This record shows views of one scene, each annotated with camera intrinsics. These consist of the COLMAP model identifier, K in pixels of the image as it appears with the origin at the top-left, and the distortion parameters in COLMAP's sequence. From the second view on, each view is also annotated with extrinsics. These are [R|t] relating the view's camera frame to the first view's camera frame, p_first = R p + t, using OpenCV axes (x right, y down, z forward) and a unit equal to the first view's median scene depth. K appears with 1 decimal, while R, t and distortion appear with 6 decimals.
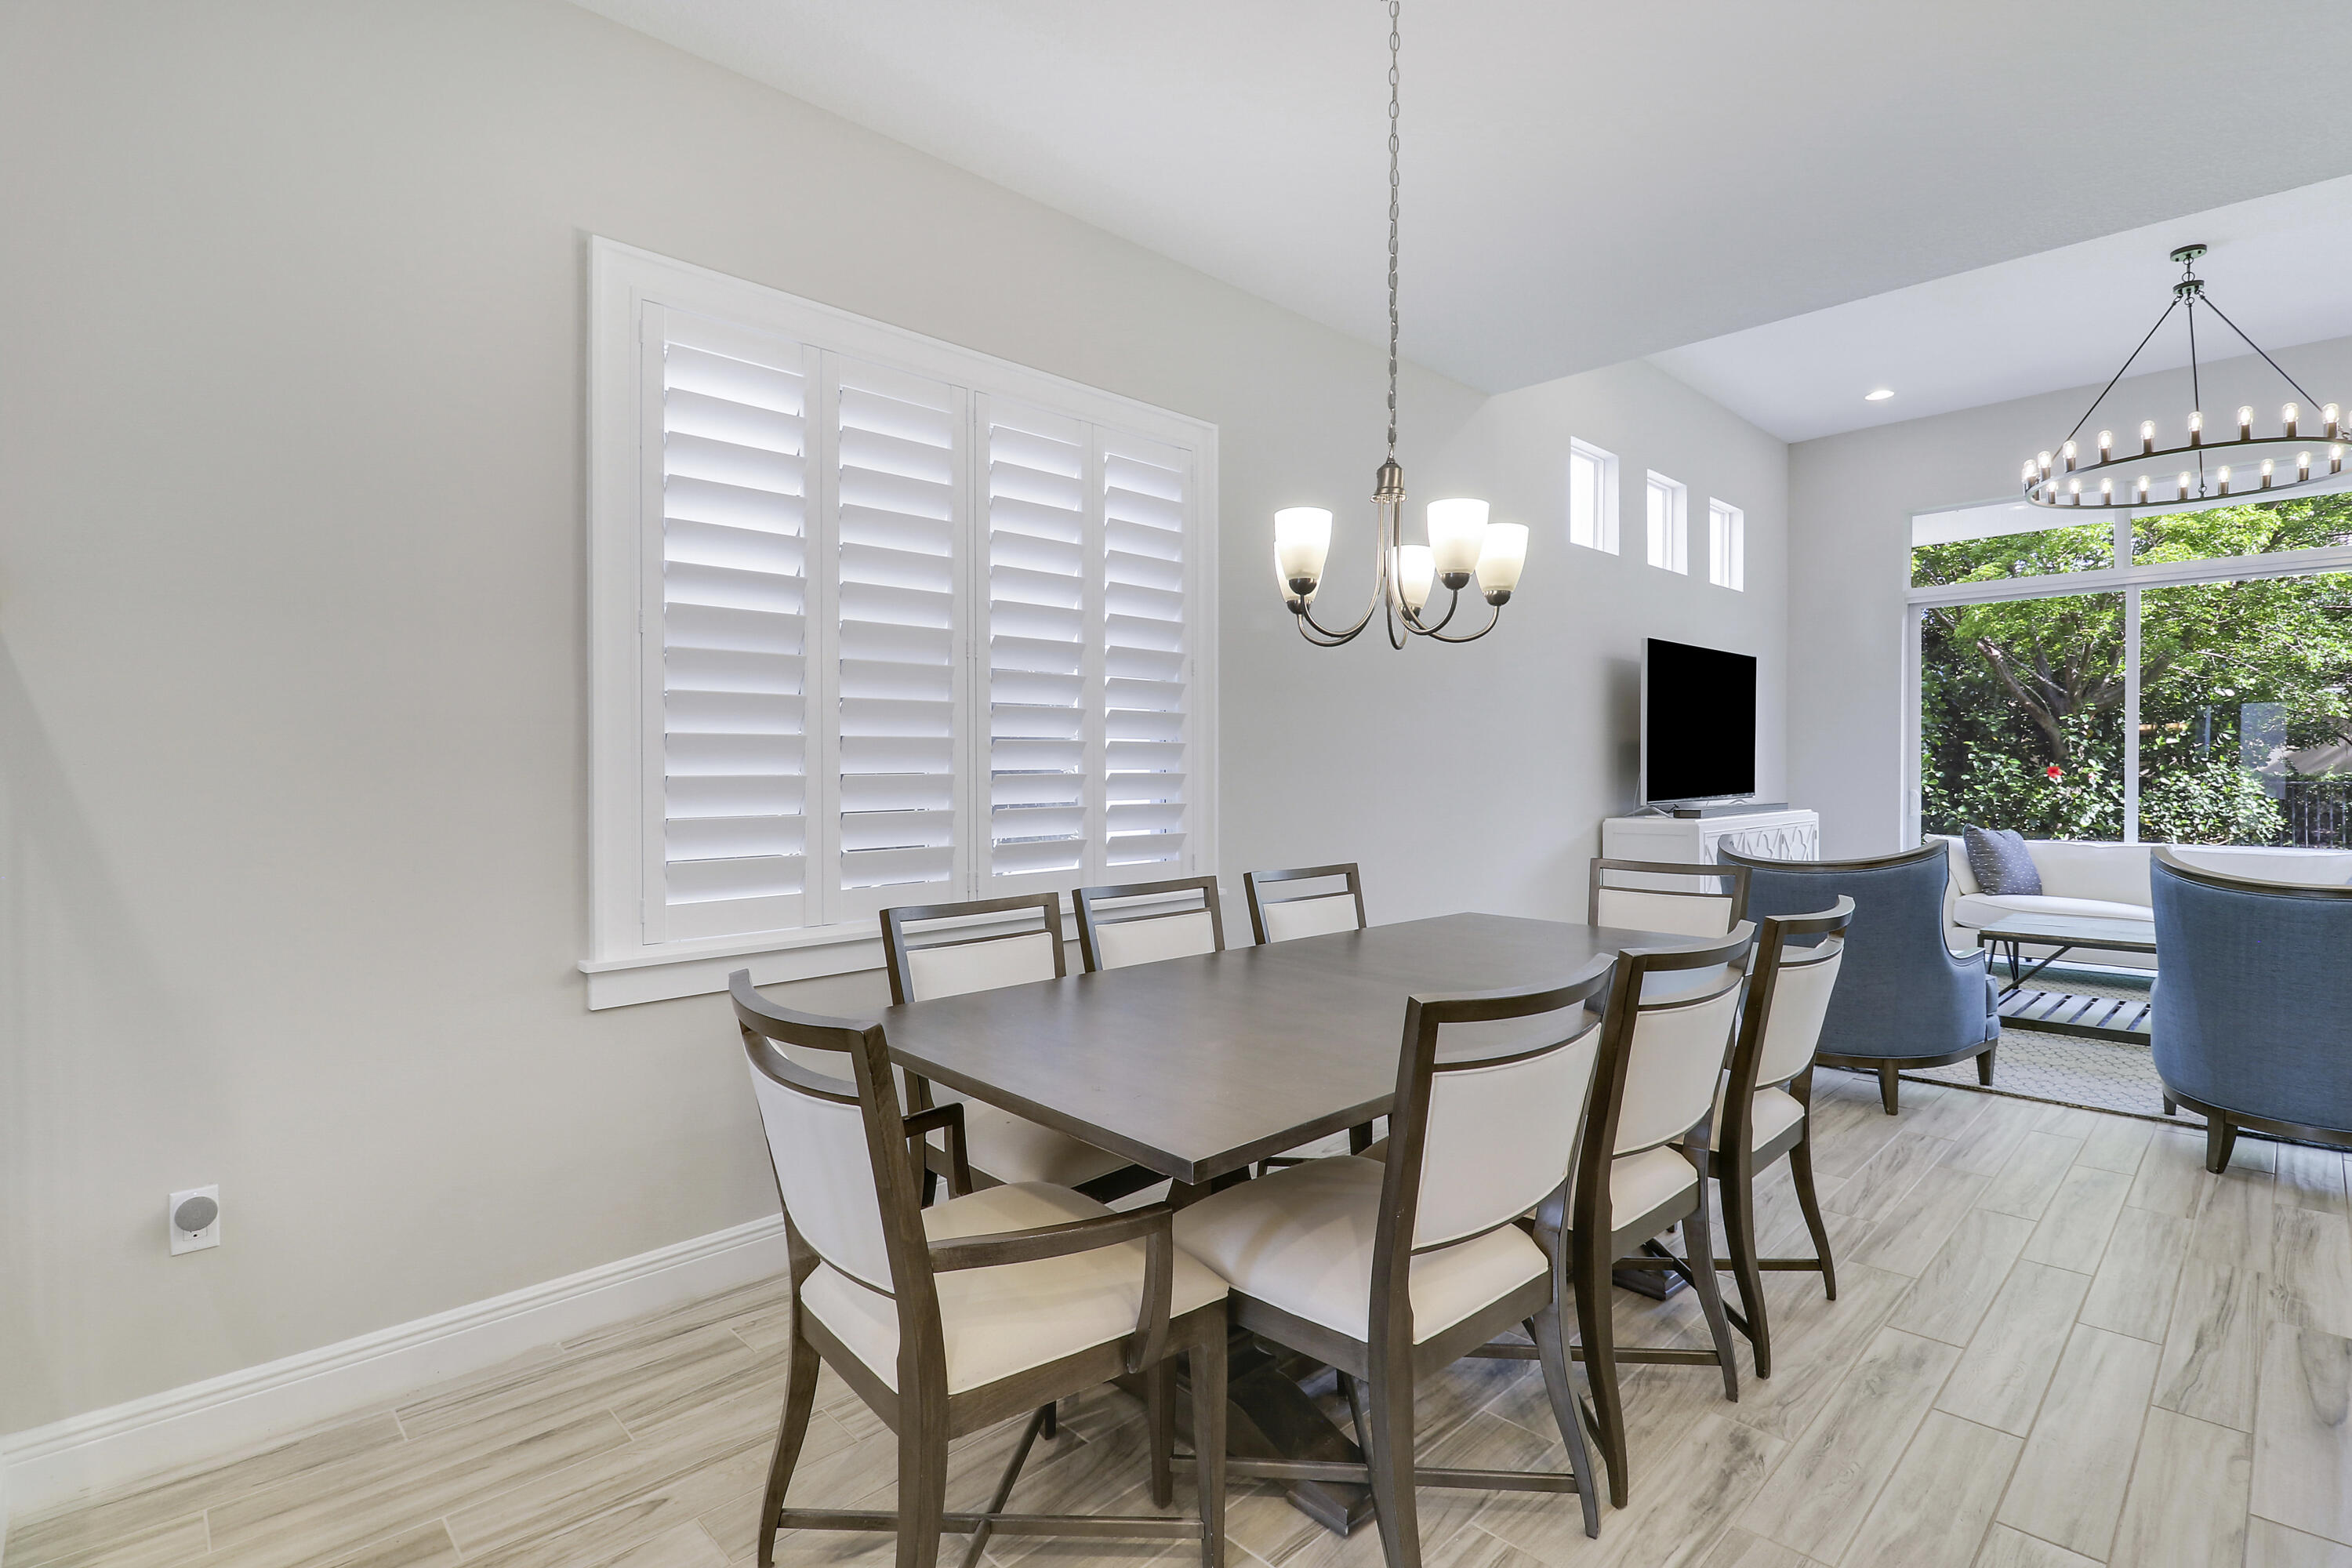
lens RADIAL K [[1092.8, 0, 1198.4], [0, 1092.8, 777.7], [0, 0, 1]] dist [0.001074, -0.009629]
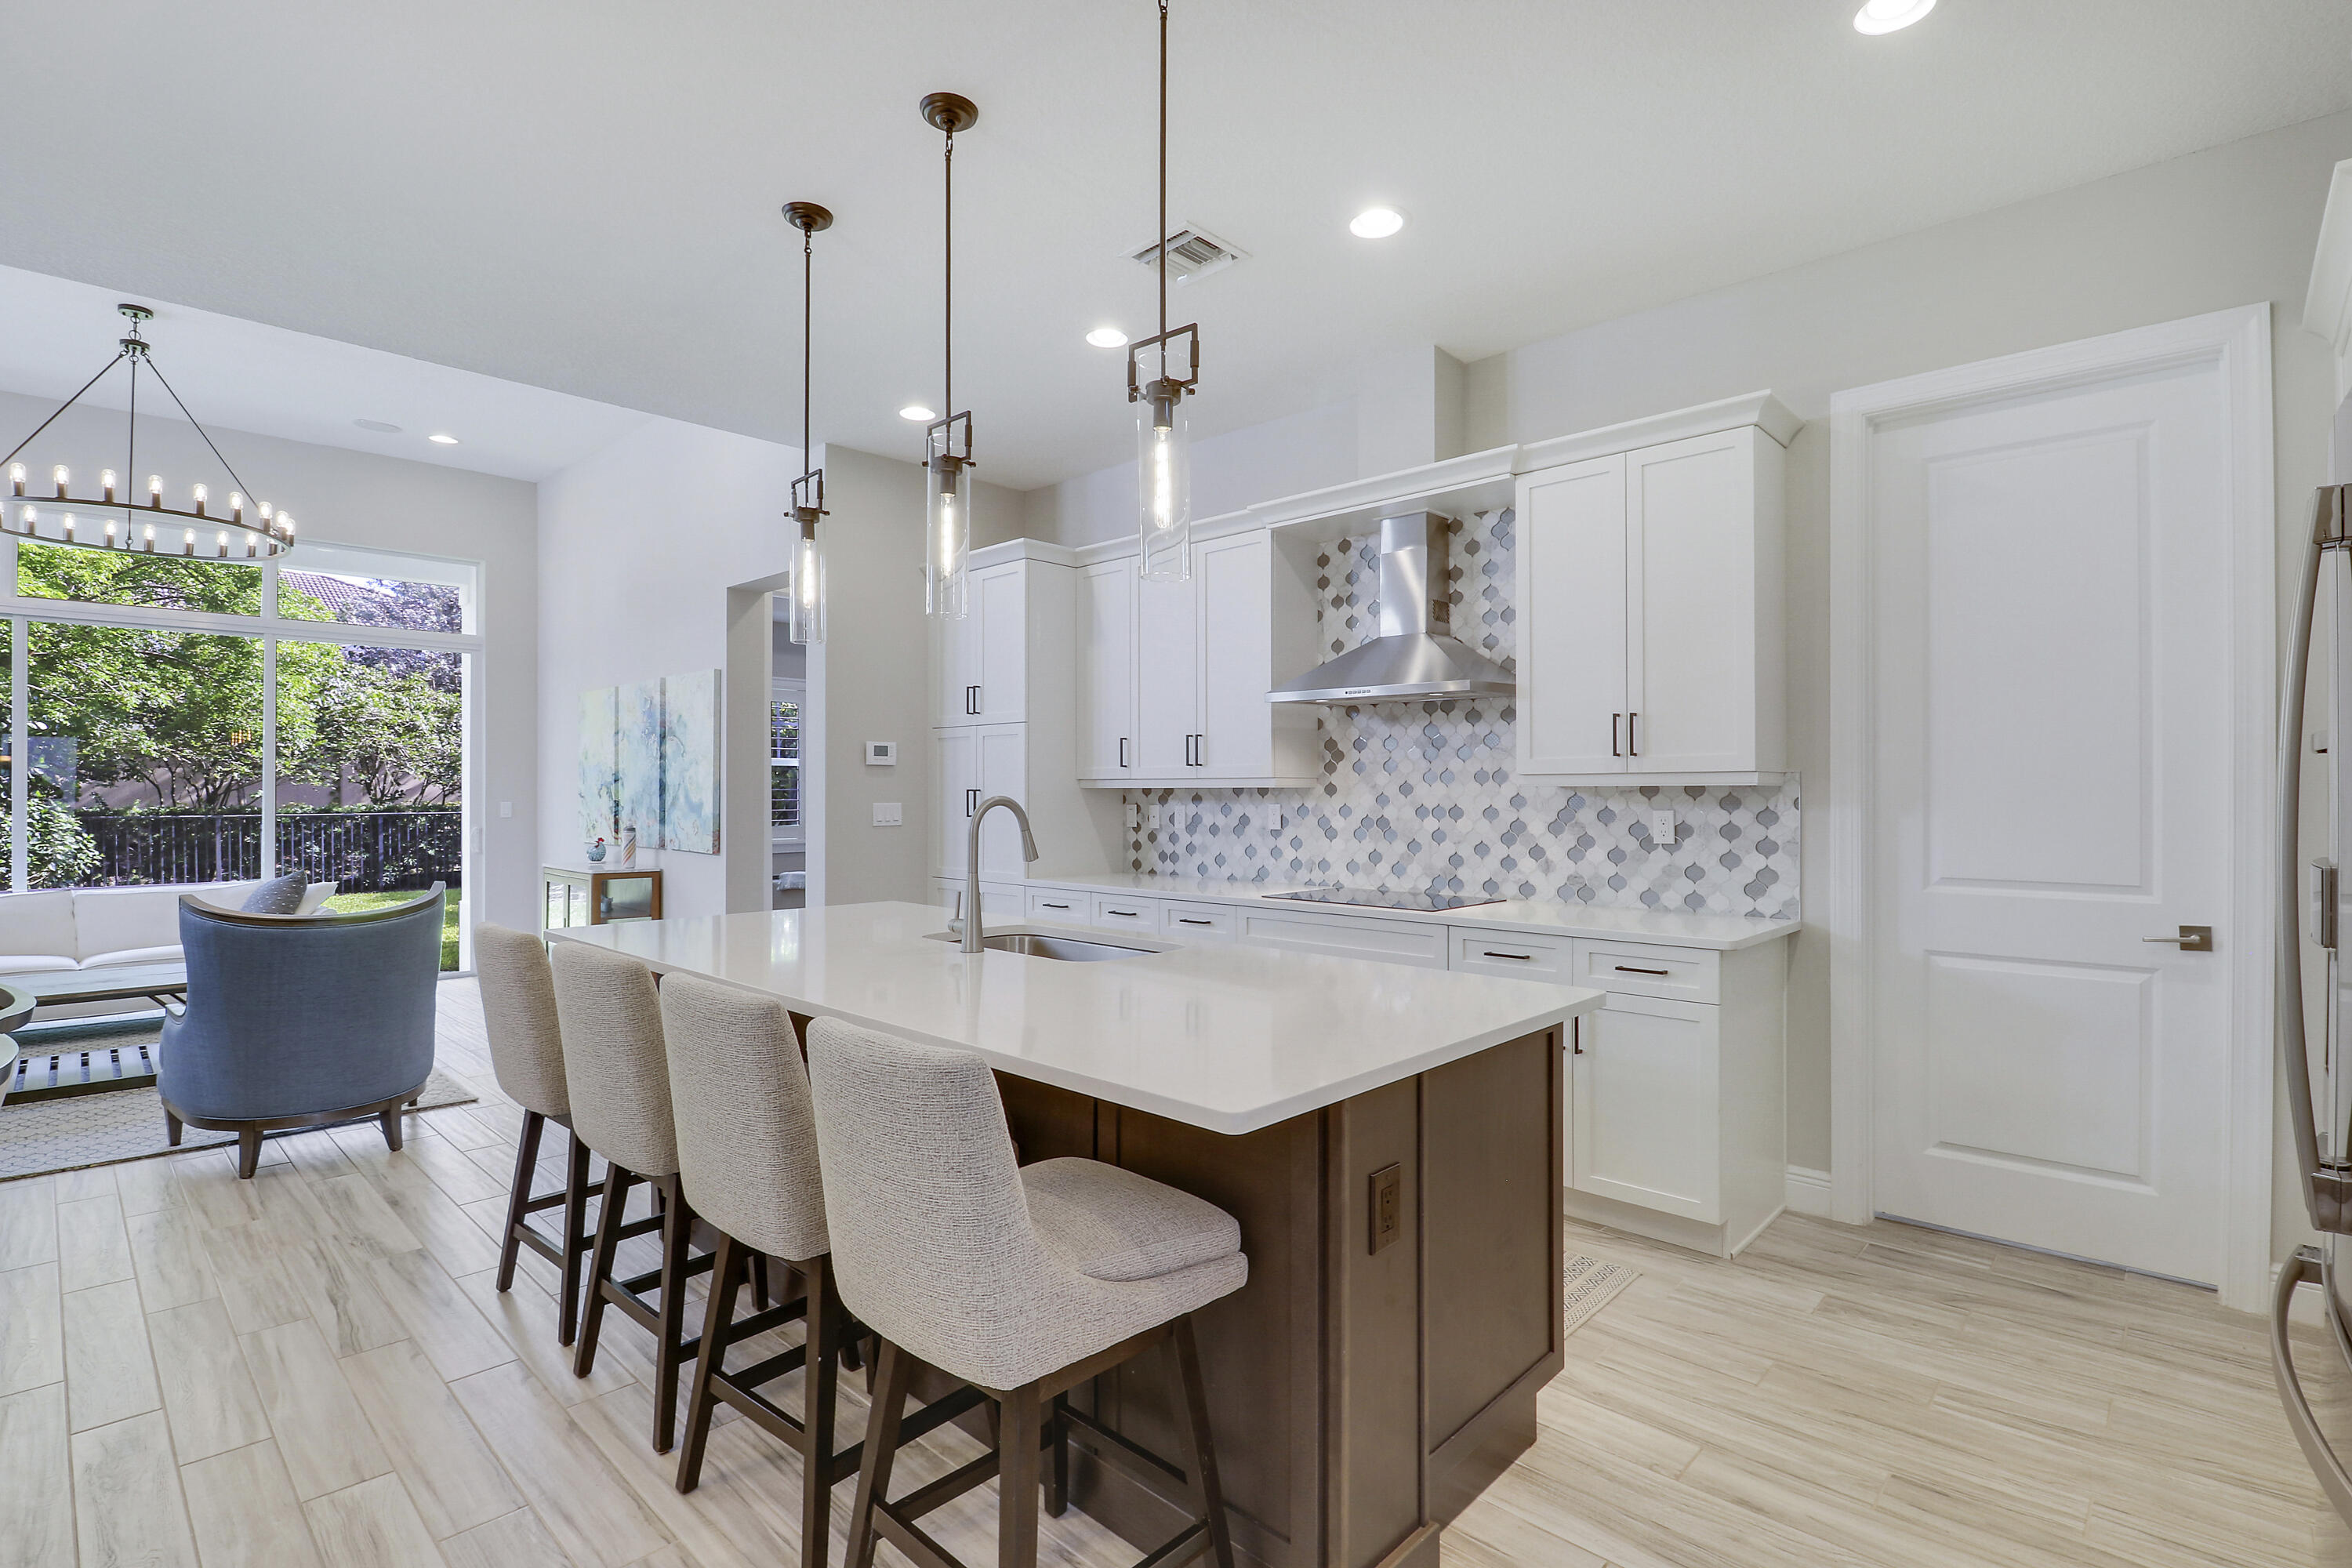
lens RADIAL K [[1098.1, 0, 1183.5], [0, 1098.1, 791.8], [0, 0, 1]] dist [0.015502, -0.021642]
pose [[-0.035613, 0.004271, 0.999357, -0.241109], [0.009160, 0.999950, -0.003947, -0.024870], [-0.999324, 0.009014, -0.035651, 0.062675]]
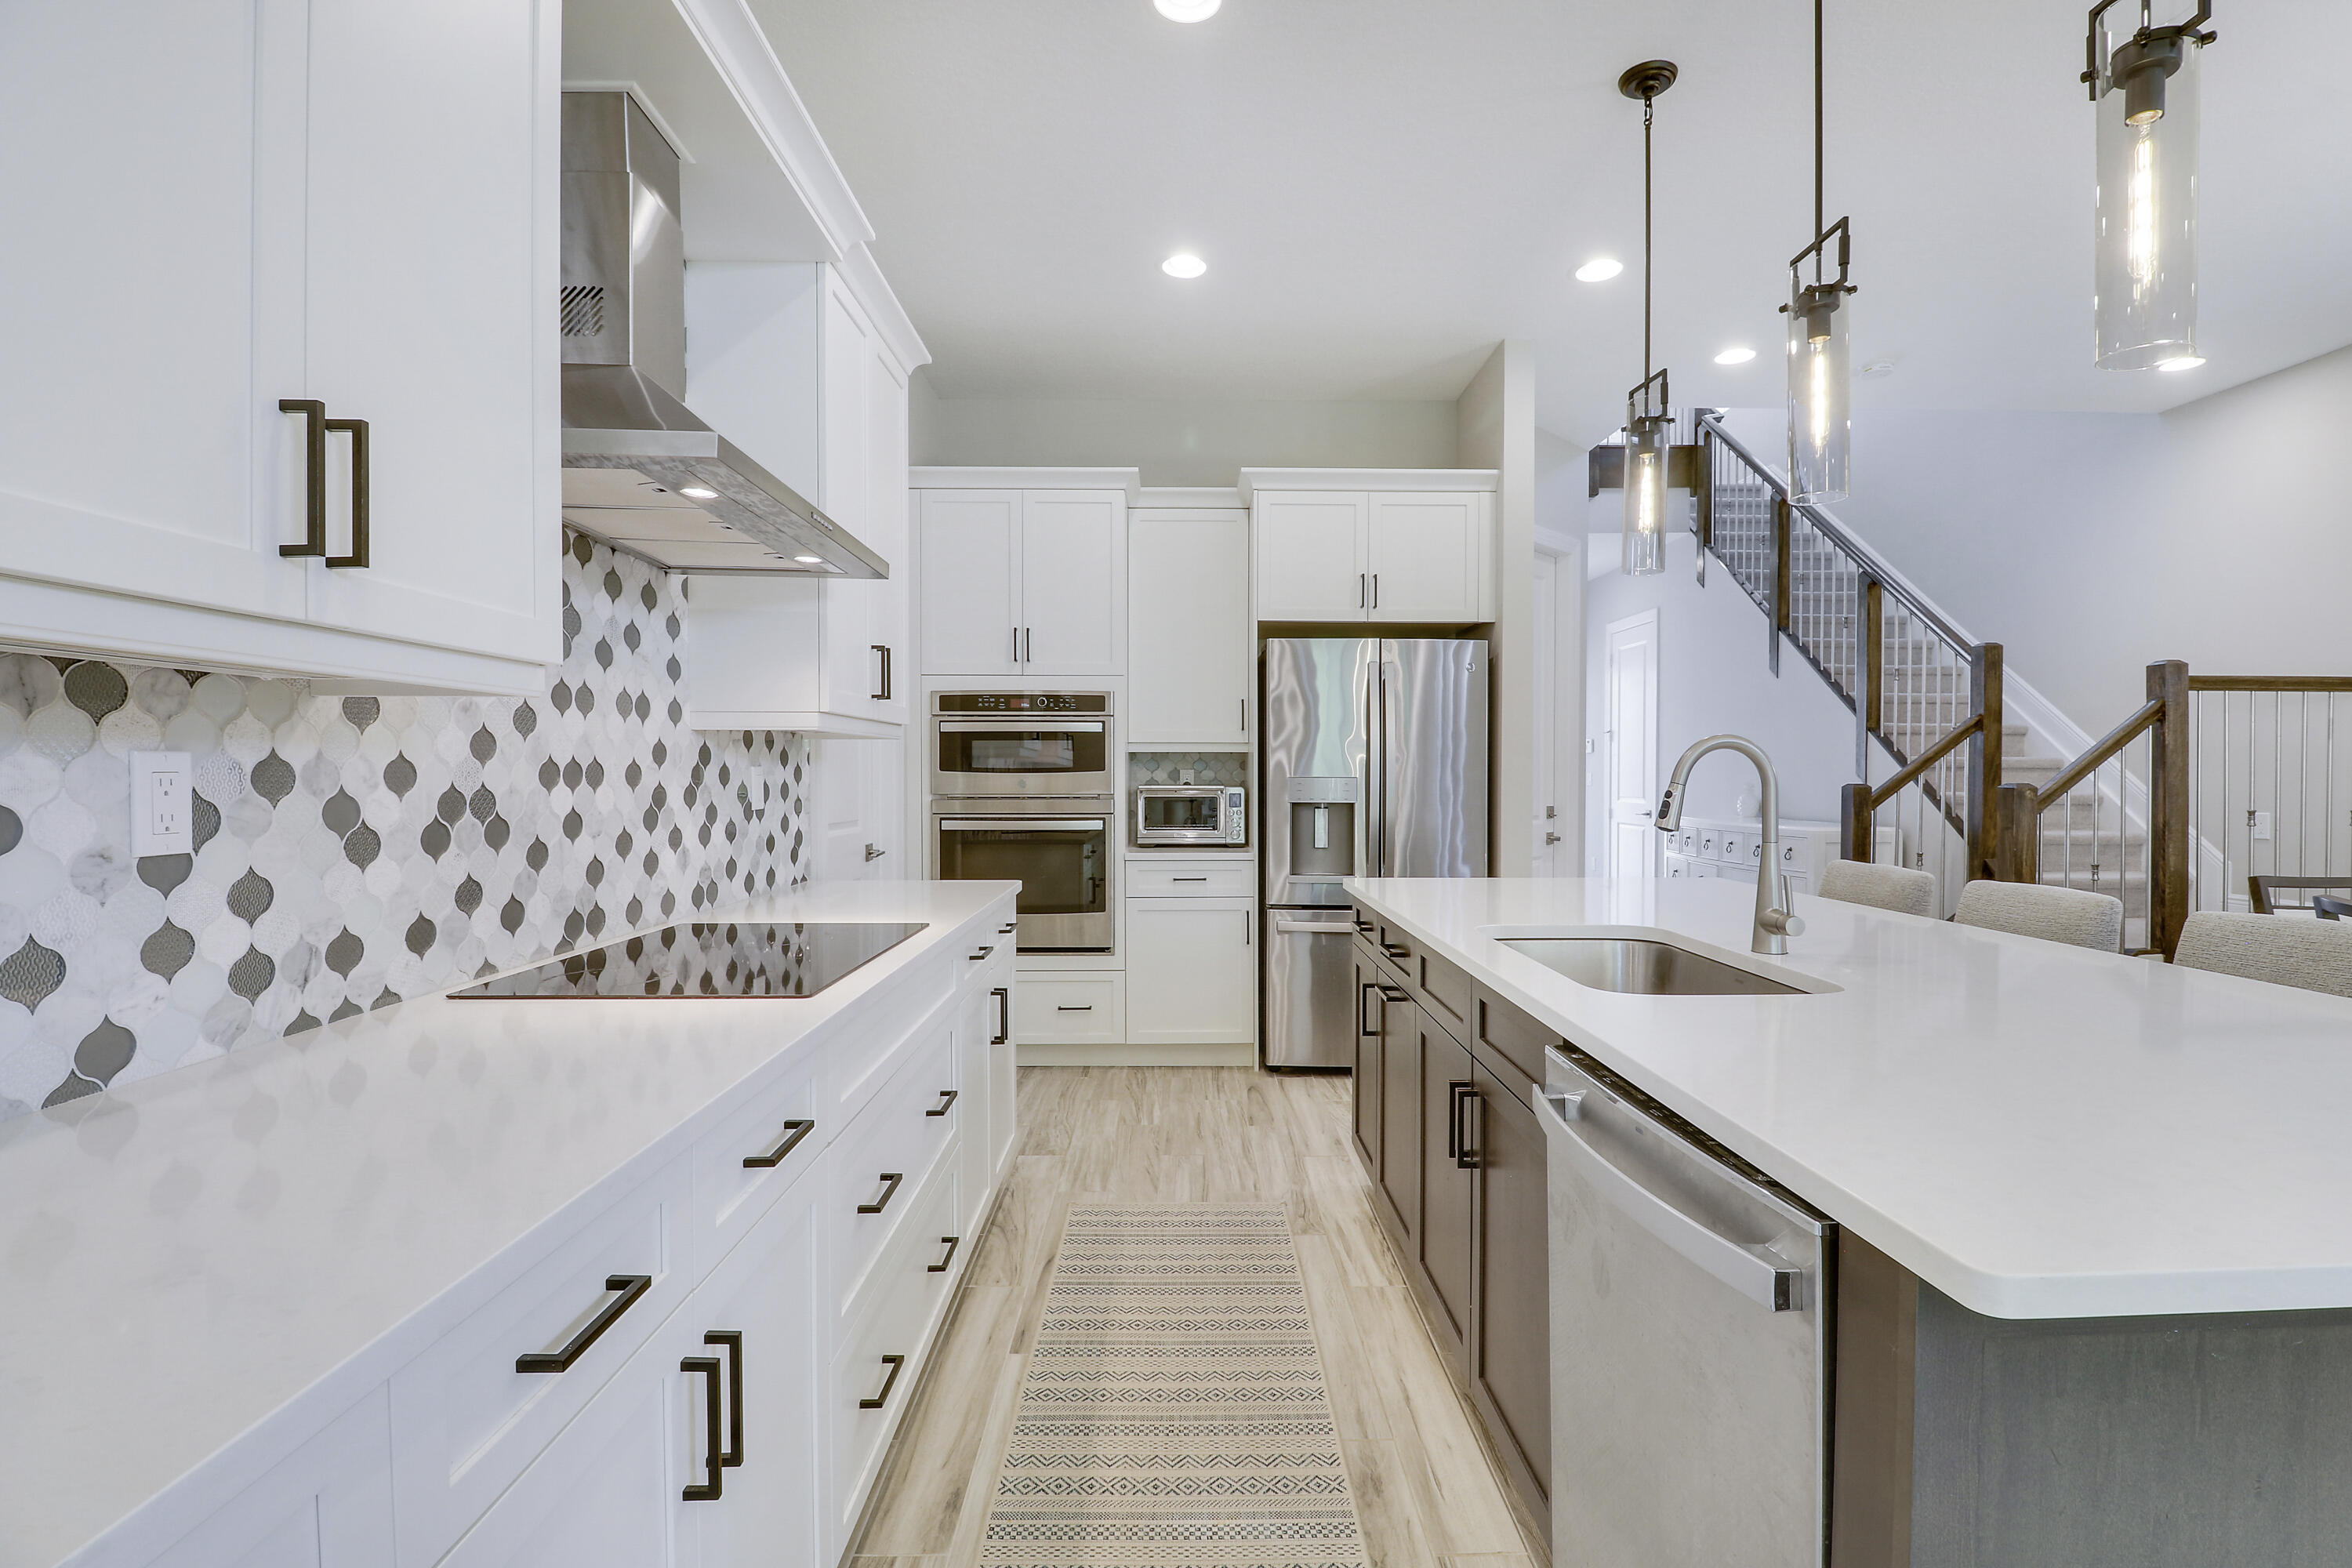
lens RADIAL K [[1089.1, 0, 1191.4], [0, 1089.1, 794.5], [0, 0, 1]] dist [0.002971, -0.013983]
pose [[-0.690101, 0.018760, -0.723470, 1.289113], [-0.002913, 0.999584, 0.028698, -0.009520], [0.723707, 0.021911, -0.689760, 0.382034]]
